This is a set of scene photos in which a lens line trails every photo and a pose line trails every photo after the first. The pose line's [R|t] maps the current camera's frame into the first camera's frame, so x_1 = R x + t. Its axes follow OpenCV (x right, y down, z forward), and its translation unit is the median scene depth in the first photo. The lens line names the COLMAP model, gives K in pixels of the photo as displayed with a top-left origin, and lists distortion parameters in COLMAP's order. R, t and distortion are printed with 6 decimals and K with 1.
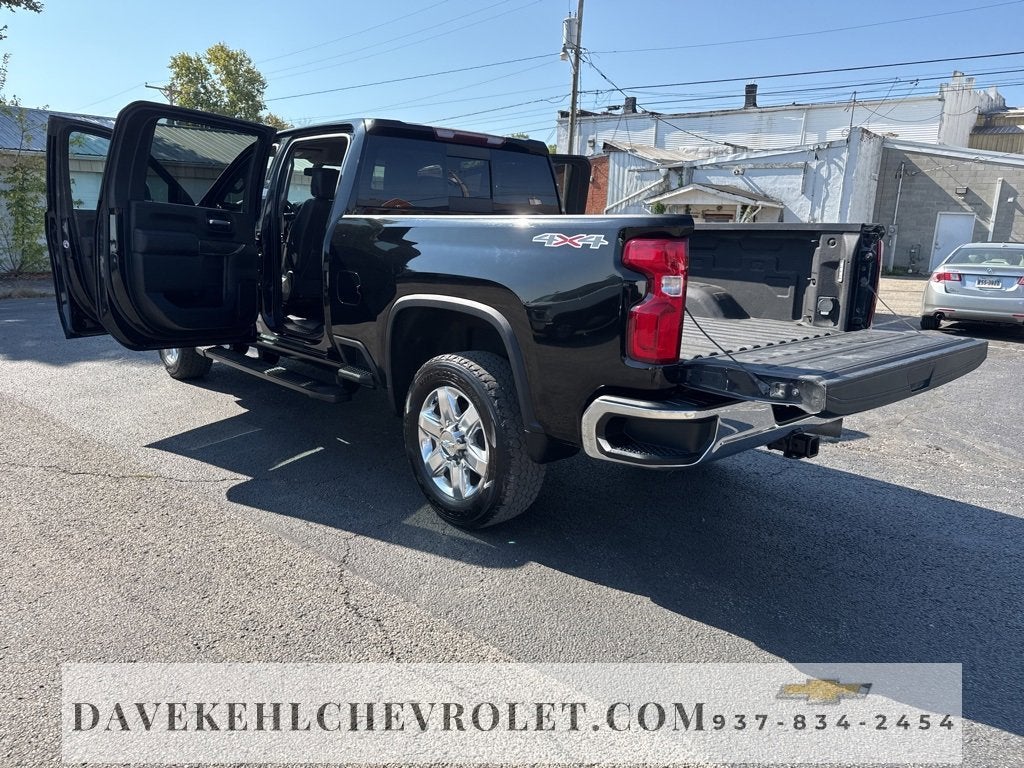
lens RADIAL K [[745.6, 0, 511.8], [0, 745.6, 383.4], [0, 0, 1]] dist [0.027139, -0.016013]
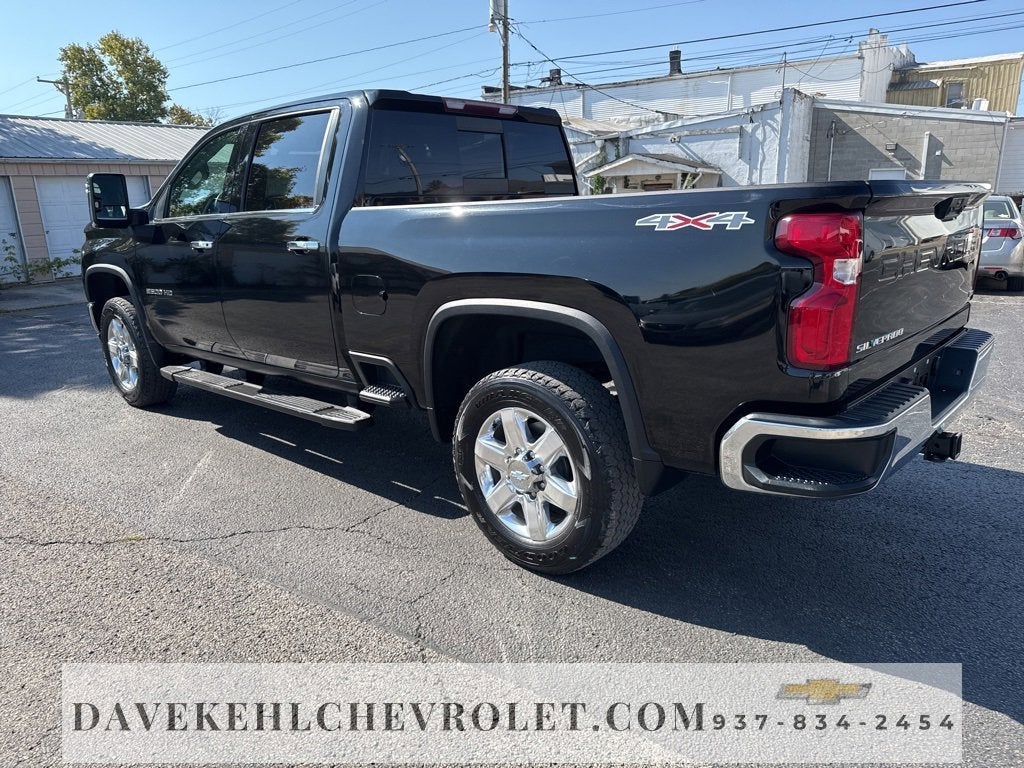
lens RADIAL K [[745.6, 0, 511.5], [0, 745.6, 388.2], [0, 0, 1]] dist [0.027139, -0.016013]
pose [[0.993459, -0.080074, 0.081407, -0.162987], [0.077458, 0.996388, 0.034806, -0.048239], [-0.083900, -0.028272, 0.996073, 0.182409]]
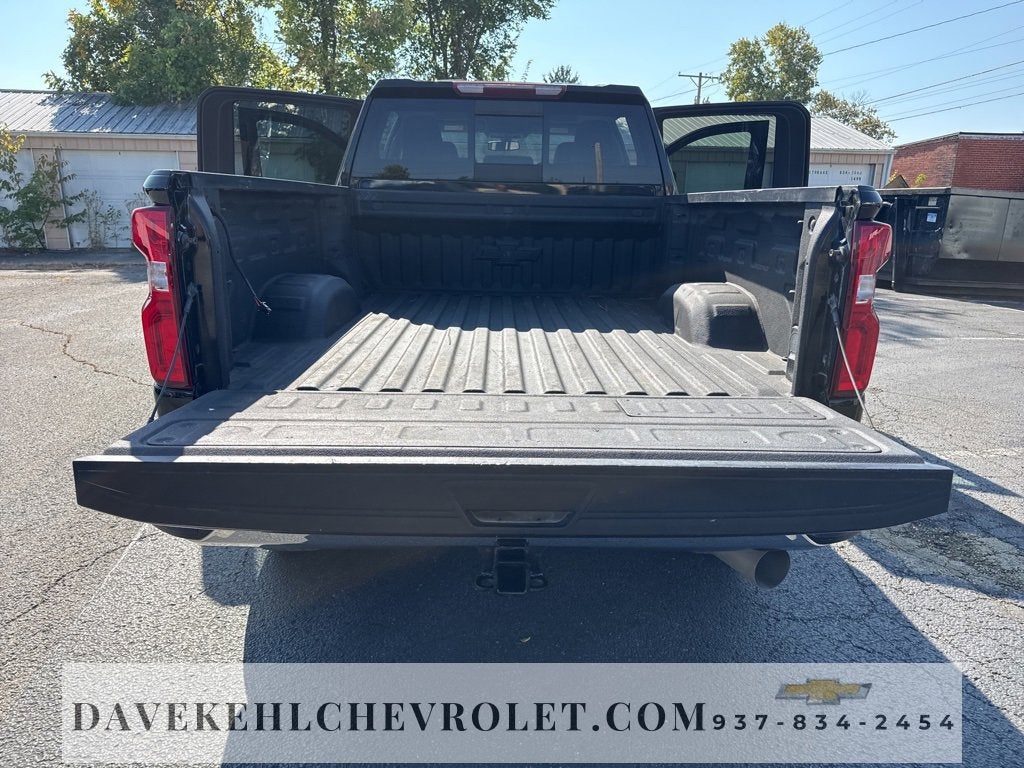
lens RADIAL K [[745.6, 0, 510.7], [0, 745.6, 384.9], [0, 0, 1]] dist [0.027139, -0.016013]
pose [[0.771909, 0.151749, -0.617356, 0.739658], [-0.136978, 0.987984, 0.071581, -0.100527], [0.620800, 0.029310, 0.783421, 0.541336]]
